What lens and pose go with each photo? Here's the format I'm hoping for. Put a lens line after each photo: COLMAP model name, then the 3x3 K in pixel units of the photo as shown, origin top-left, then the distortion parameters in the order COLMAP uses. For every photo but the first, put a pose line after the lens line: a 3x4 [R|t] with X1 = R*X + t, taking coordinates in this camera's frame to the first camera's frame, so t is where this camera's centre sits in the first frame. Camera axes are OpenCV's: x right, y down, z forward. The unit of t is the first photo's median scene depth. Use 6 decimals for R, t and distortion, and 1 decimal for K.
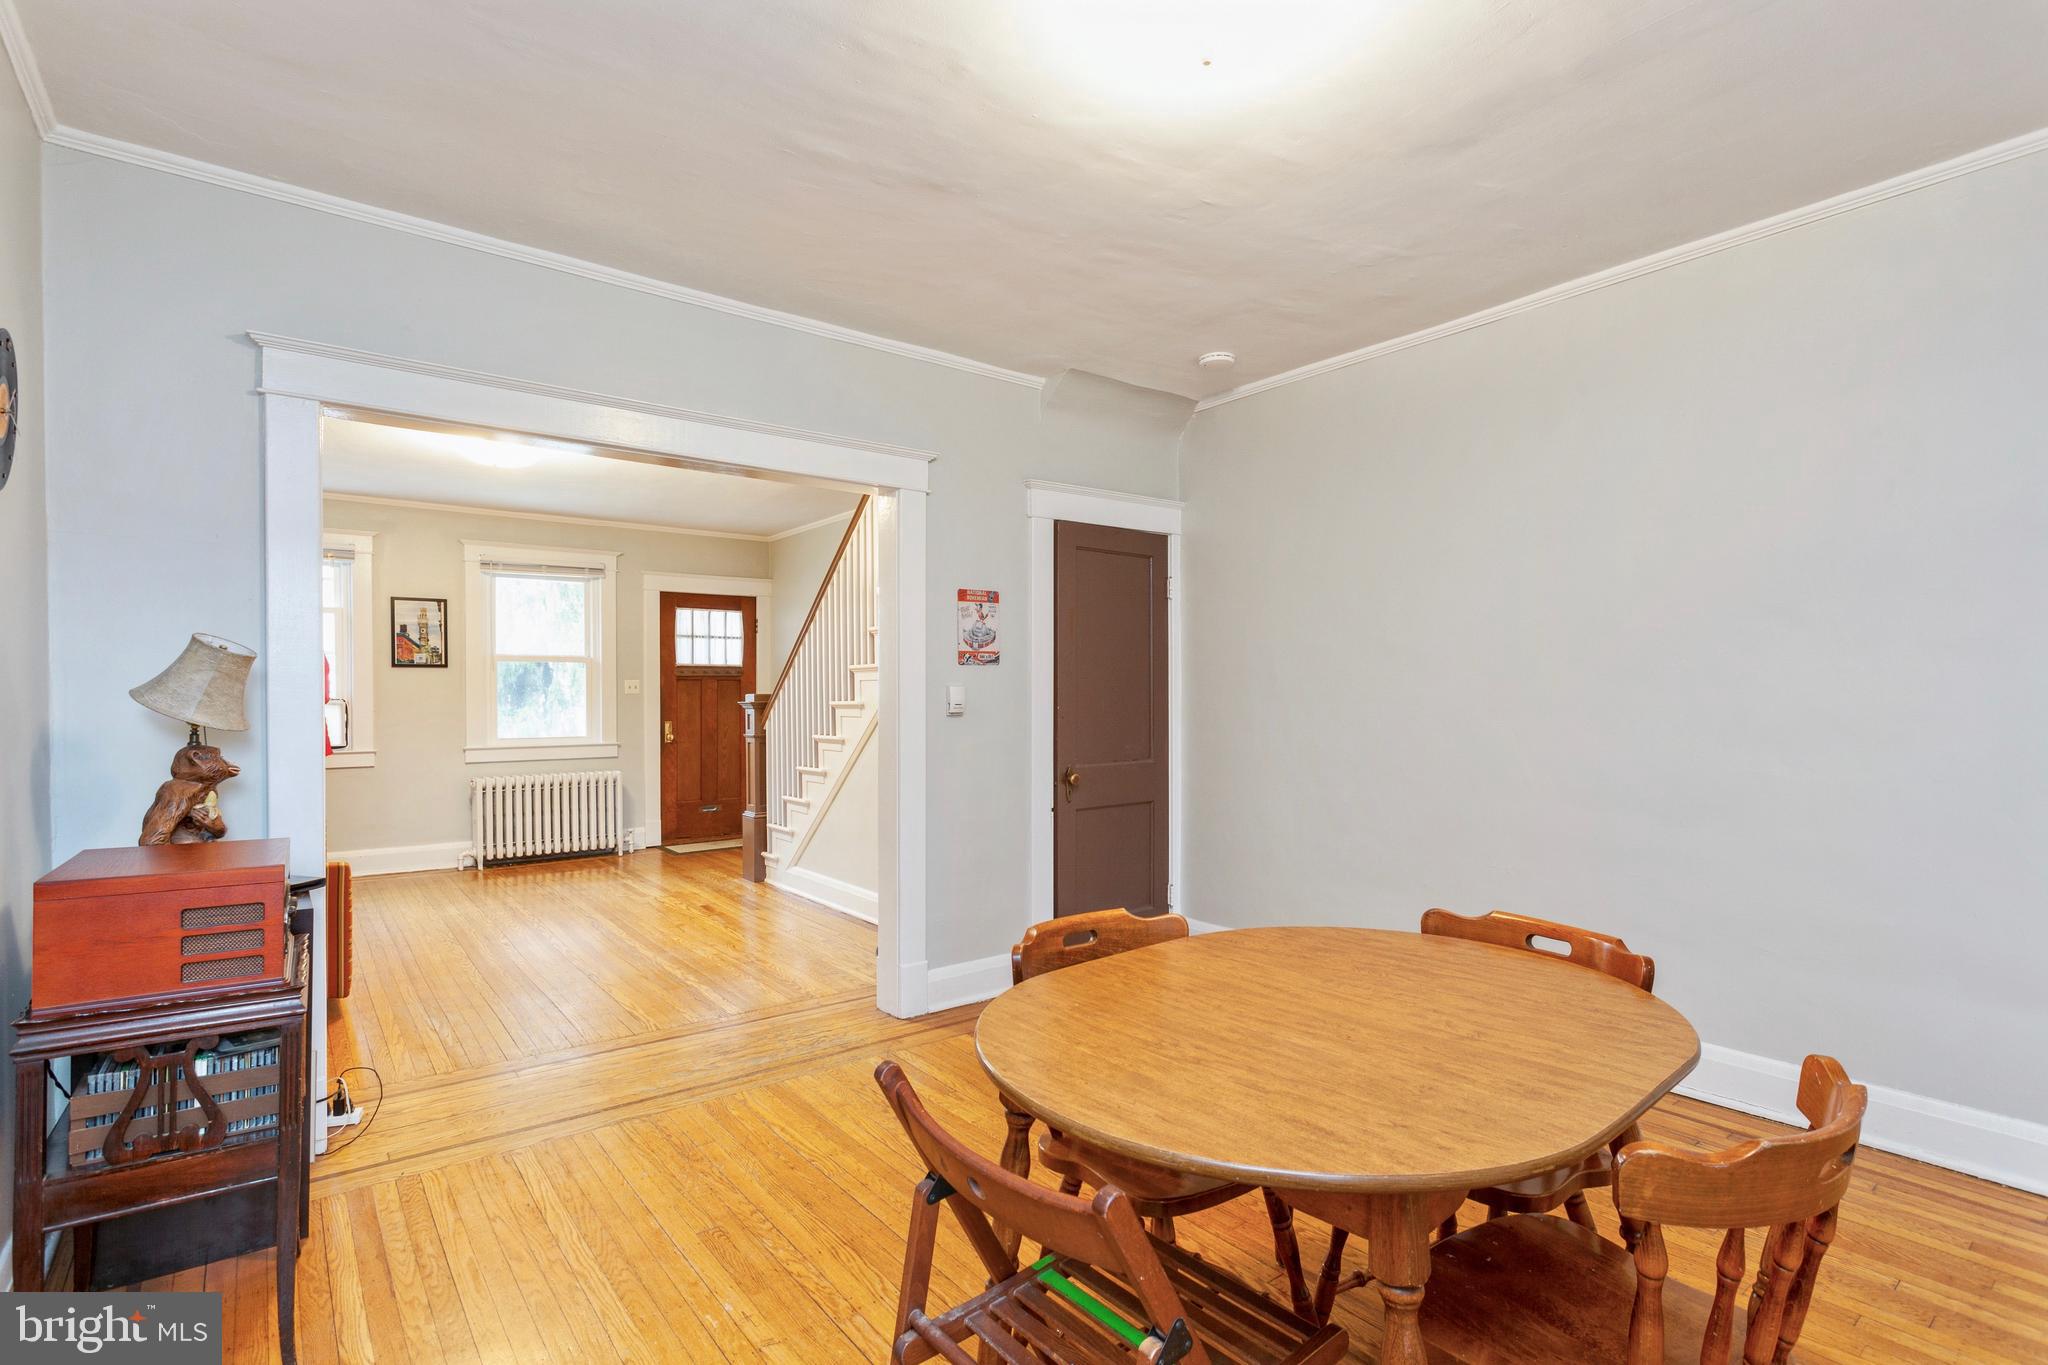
lens RADIAL K [[983.3, 0, 1026.2], [0, 983.3, 696.3], [0, 0, 1]] dist [-0.002446, 0.002234]
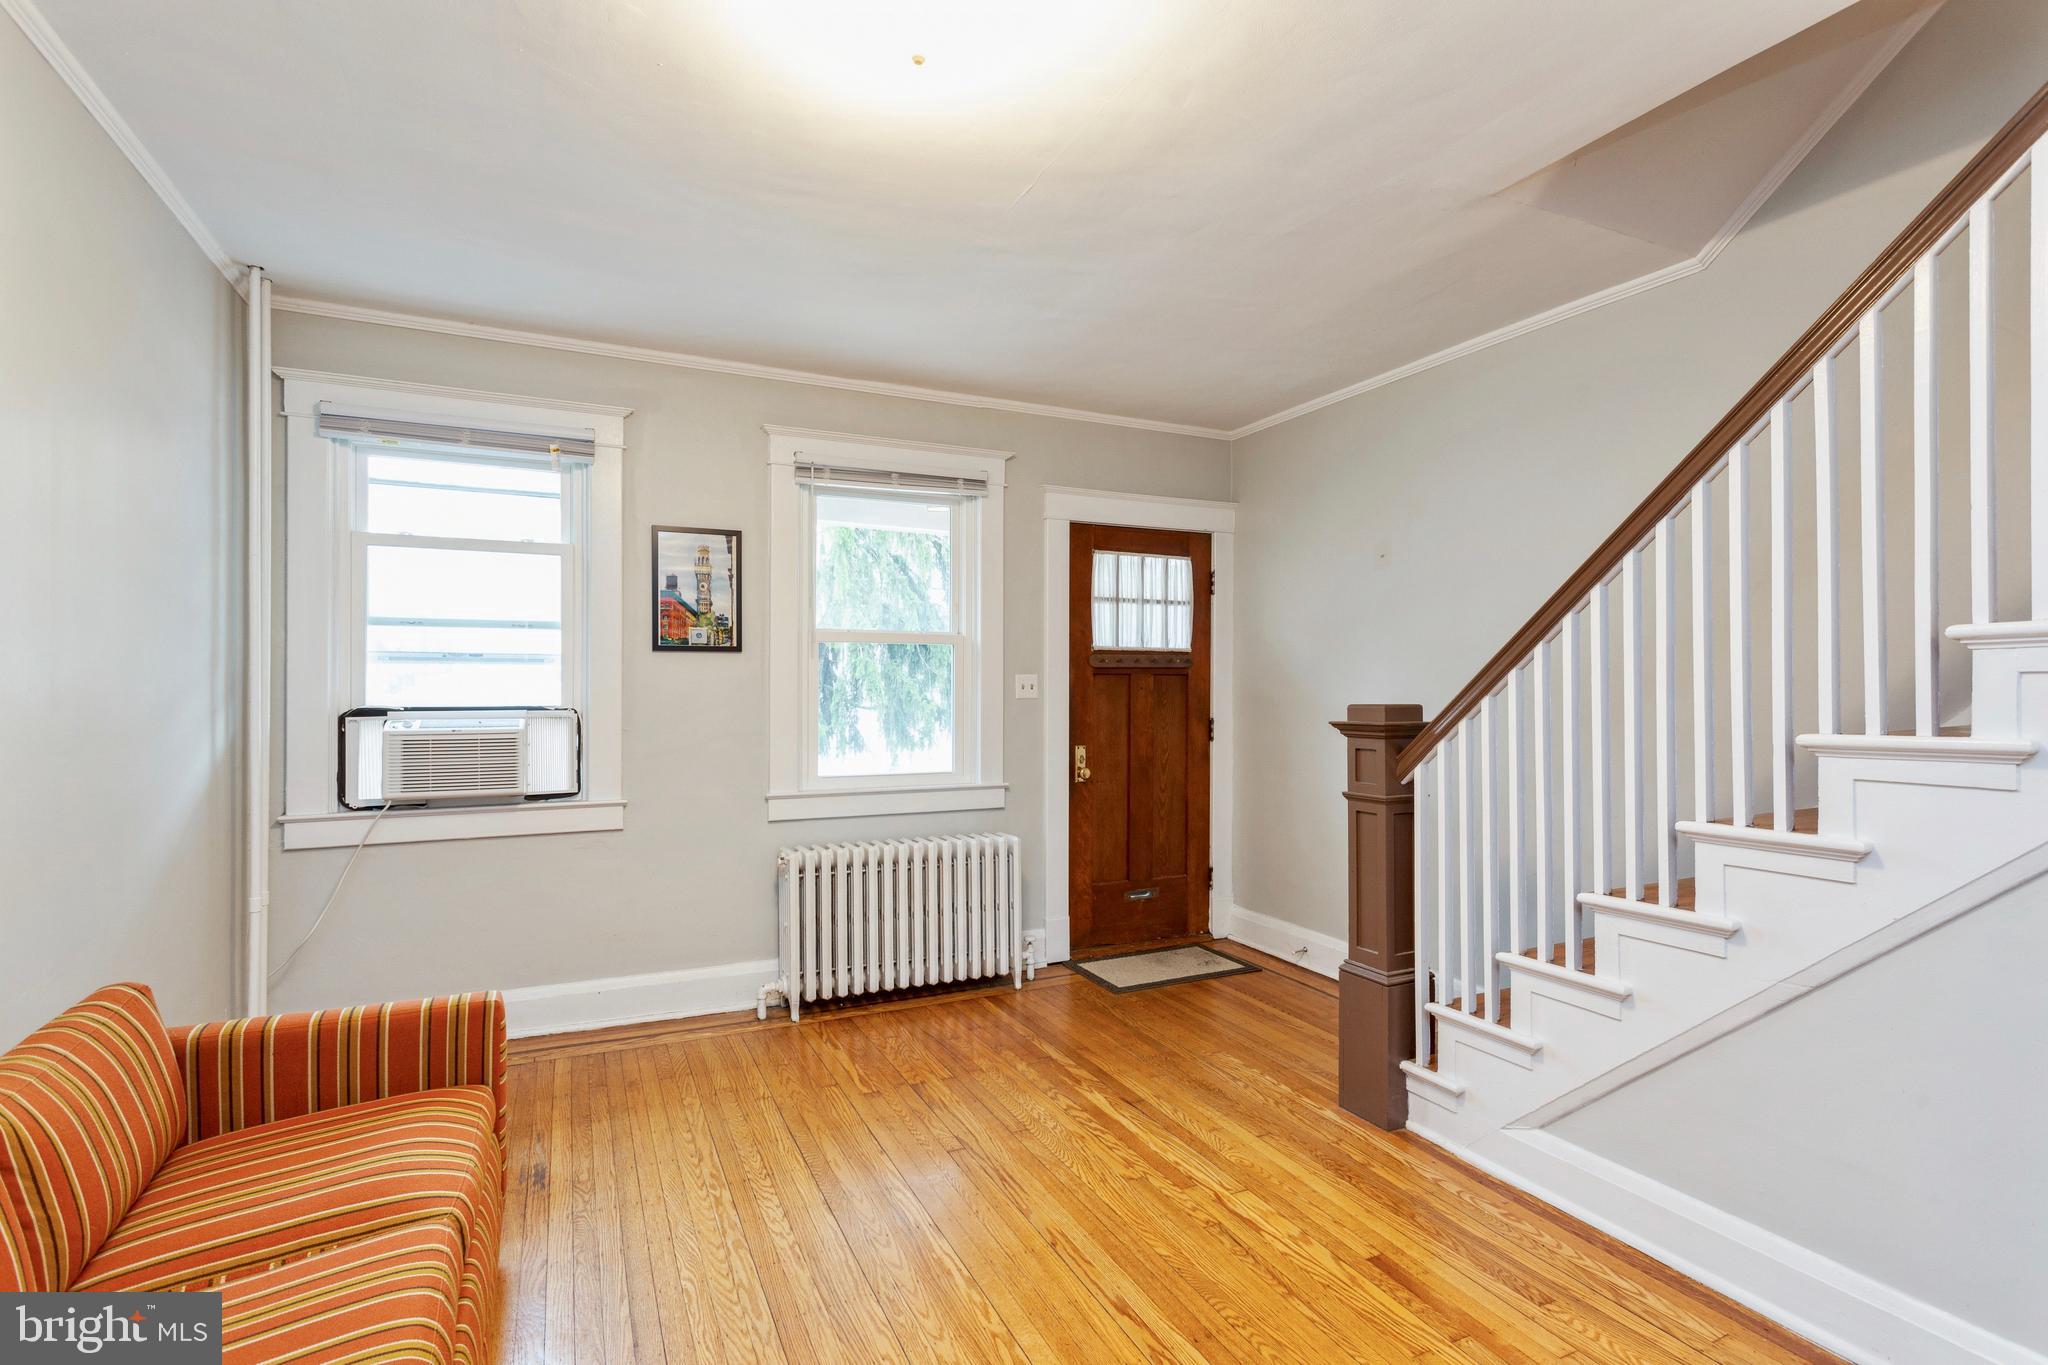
lens RADIAL K [[983.3, 0, 1026.9], [0, 983.3, 683.7], [0, 0, 1]] dist [-0.002446, 0.002234]
pose [[0.977418, 0.001701, -0.211307, -0.304555], [-0.003876, 0.999944, -0.009884, -0.005889], [0.211278, 0.010479, 0.977370, 0.475459]]
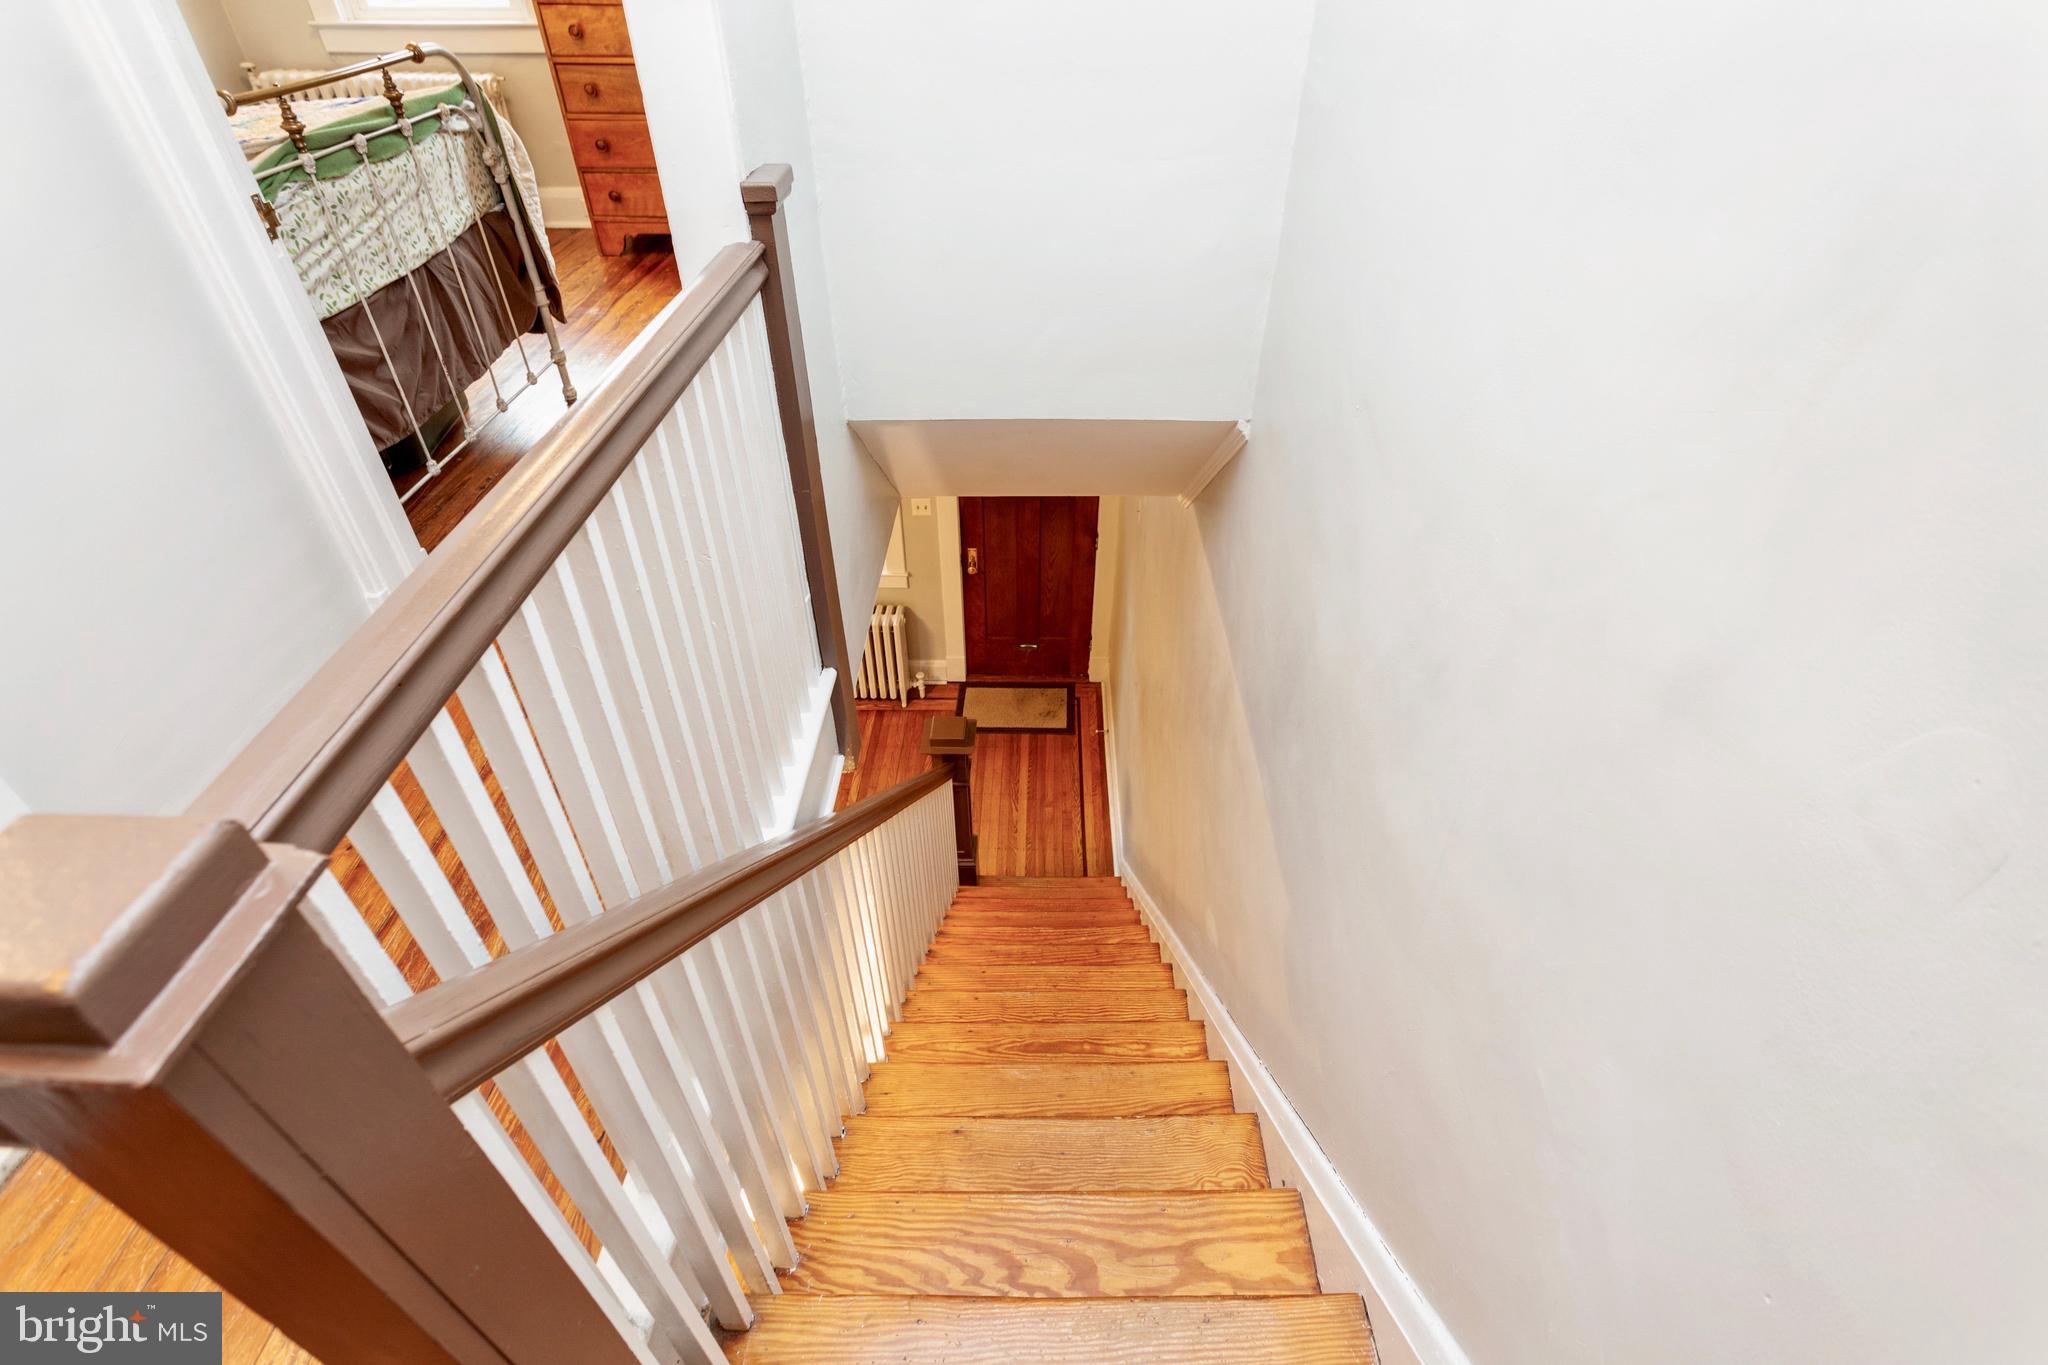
lens RADIAL K [[983.3, 0, 1024.3], [0, 983.3, 676.4], [0, 0, 1]] dist [-0.002446, 0.002234]
pose [[0.783976, 0.389755, -0.483190, 0.066317], [-0.006433, 0.783404, 0.621479, -0.399060], [0.620757, -0.484117, 0.616677, 0.586540]]
